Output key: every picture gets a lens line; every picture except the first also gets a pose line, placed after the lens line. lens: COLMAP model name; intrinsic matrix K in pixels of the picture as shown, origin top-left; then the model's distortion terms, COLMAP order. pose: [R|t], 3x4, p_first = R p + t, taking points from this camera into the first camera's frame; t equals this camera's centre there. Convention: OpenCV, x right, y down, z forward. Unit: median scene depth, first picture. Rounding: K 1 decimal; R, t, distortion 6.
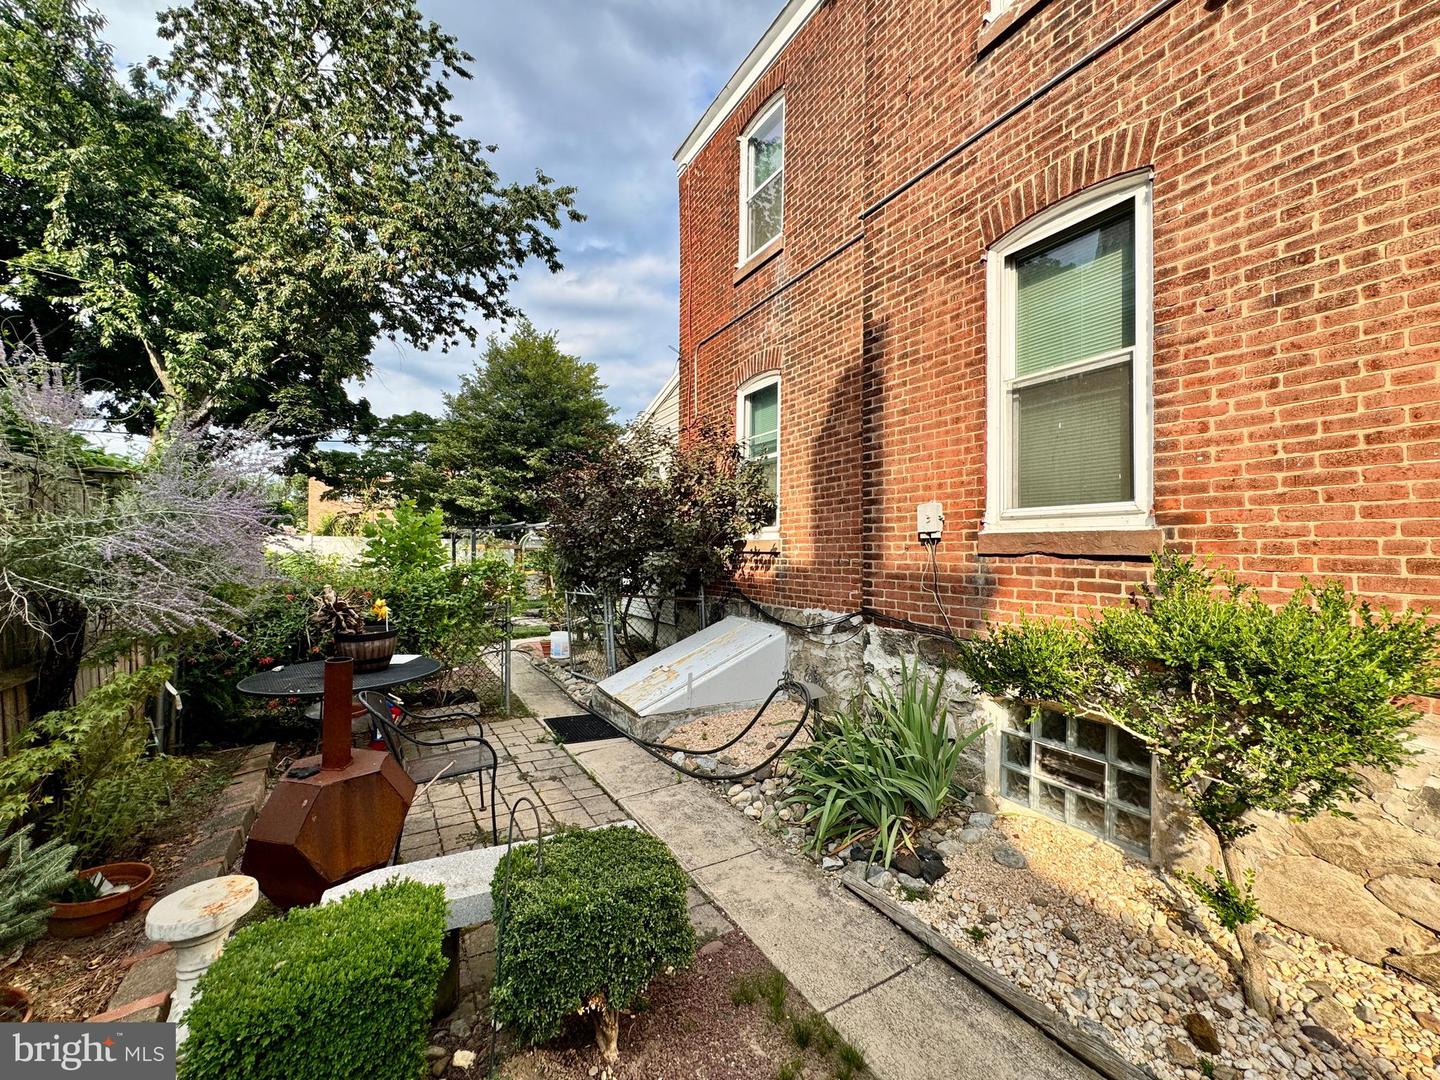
lens RADIAL K [[577.1, 0, 721.9], [0, 577.1, 545.3], [0, 0, 1]] dist [-0.002611, 0.000612]
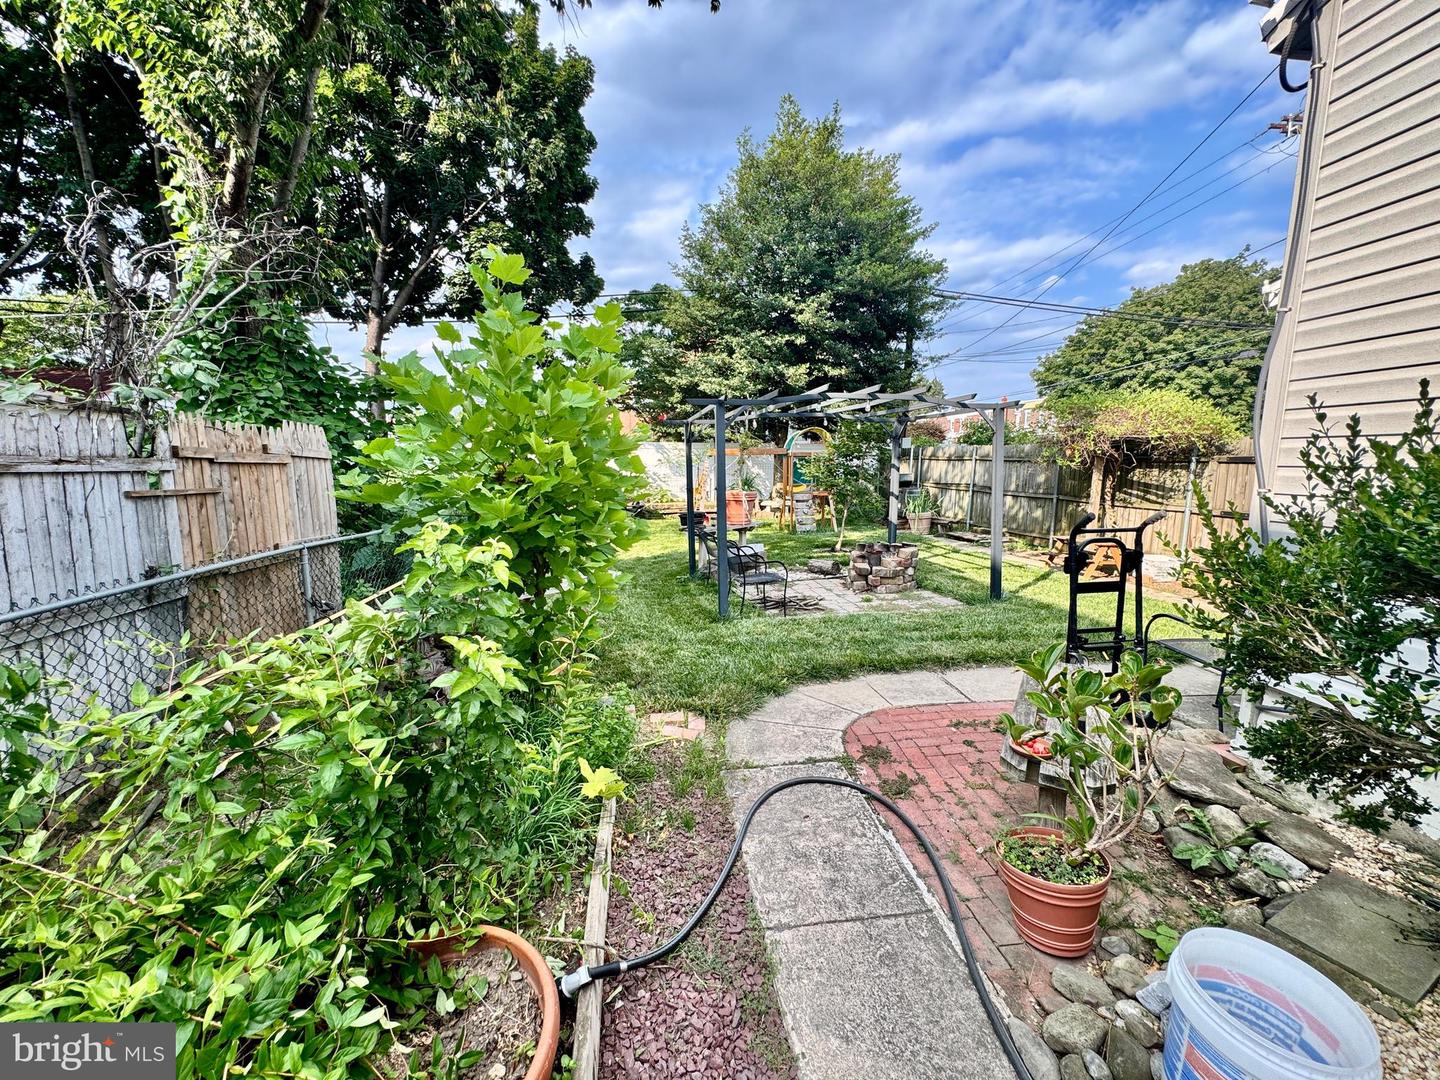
lens RADIAL K [[577.1, 0, 720.4], [0, 577.1, 539.7], [0, 0, 1]] dist [-0.002611, 0.000612]
pose [[0.914919, 0.046262, -0.400978, -0.144743], [0.011912, 0.989883, 0.141385, 0.009008], [0.403462, -0.134132, 0.905111, 0.344129]]
